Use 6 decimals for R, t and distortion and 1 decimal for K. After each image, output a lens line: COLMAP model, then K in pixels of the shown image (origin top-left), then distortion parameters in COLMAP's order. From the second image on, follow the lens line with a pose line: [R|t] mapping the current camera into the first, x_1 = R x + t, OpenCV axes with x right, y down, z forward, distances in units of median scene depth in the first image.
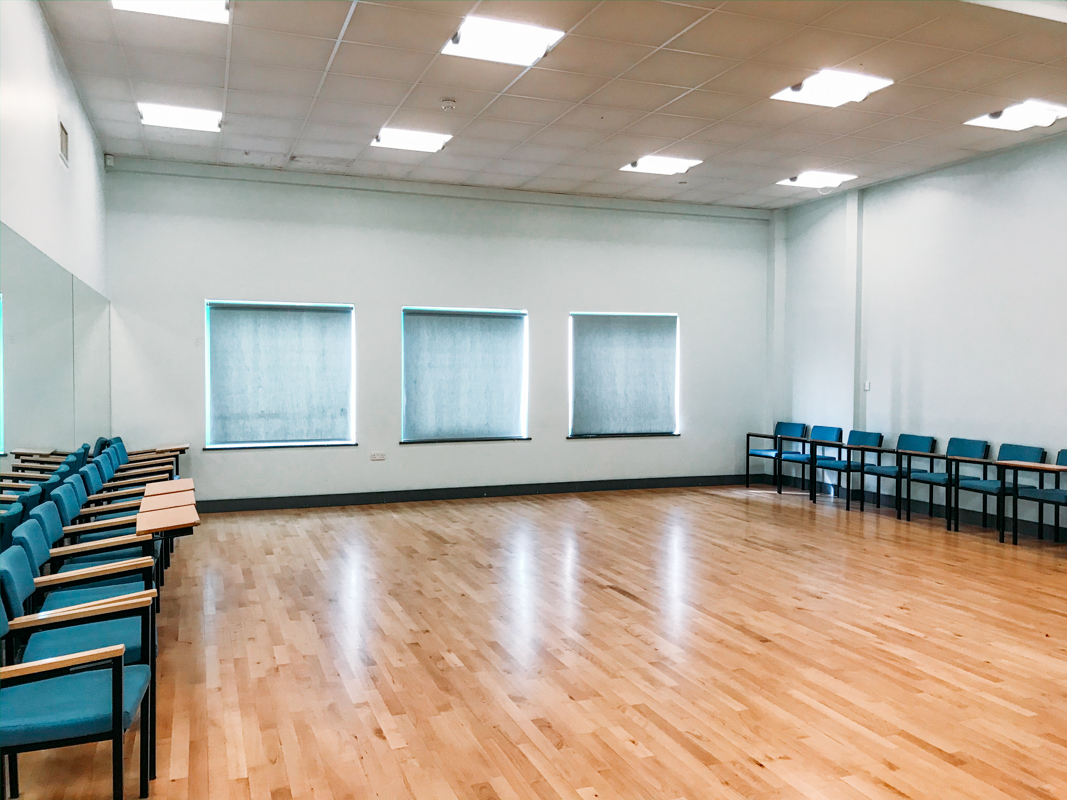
lens RADIAL K [[874.2, 0, 538.9], [0, 874.2, 391.3], [0, 0, 1]] dist [0.038094, -0.037639]
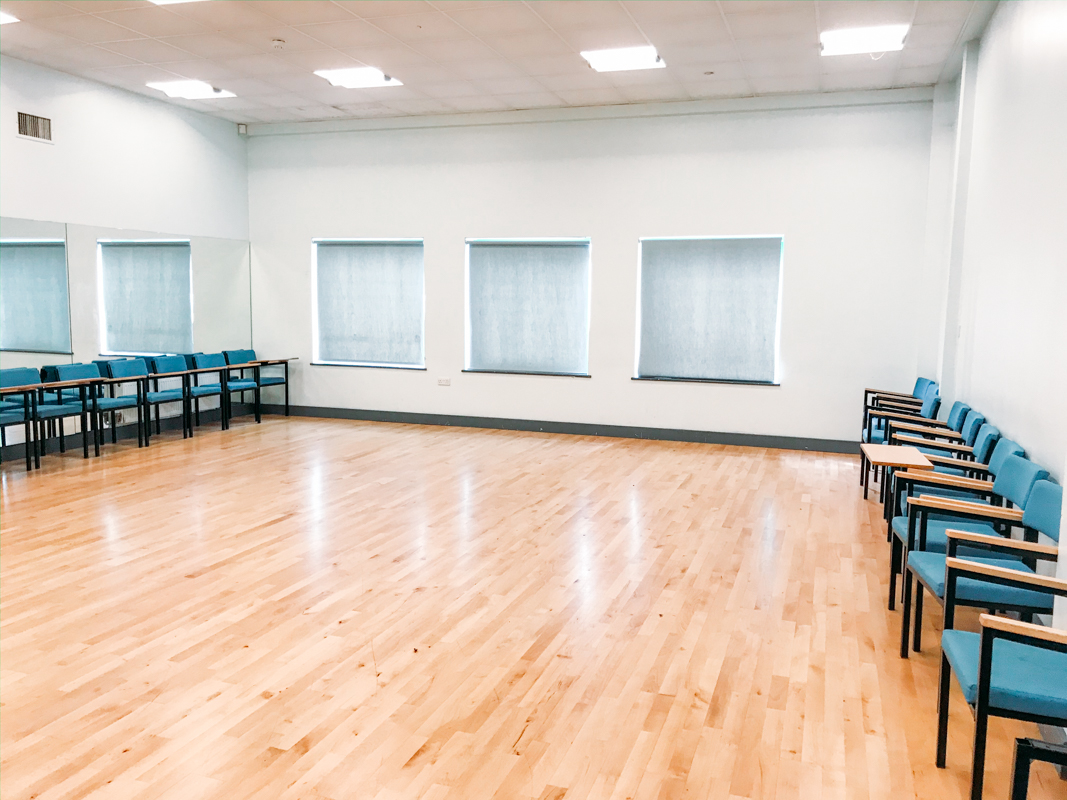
lens RADIAL K [[874.2, 0, 532.3], [0, 874.2, 393.7], [0, 0, 1]] dist [0.038094, -0.037639]
pose [[0.760177, 0.080417, -0.644720, 0.596954], [-0.032280, 0.995760, 0.086142, -0.006499], [0.648913, -0.044672, 0.759550, 0.266905]]
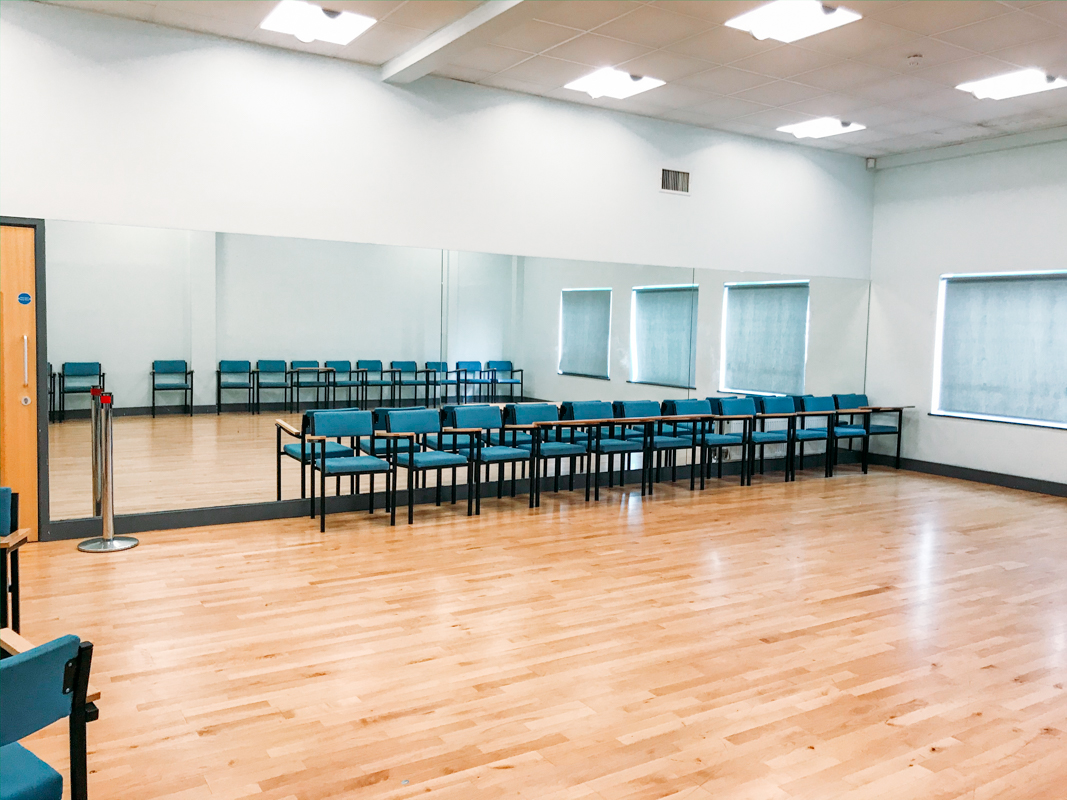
lens RADIAL K [[874.2, 0, 544.5], [0, 874.2, 388.2], [0, 0, 1]] dist [0.038094, -0.037639]
pose [[0.193541, 0.072387, -0.978418, 0.551570], [-0.054352, 0.996534, 0.062976, -0.007524], [0.979586, 0.040991, 0.196804, 0.307580]]
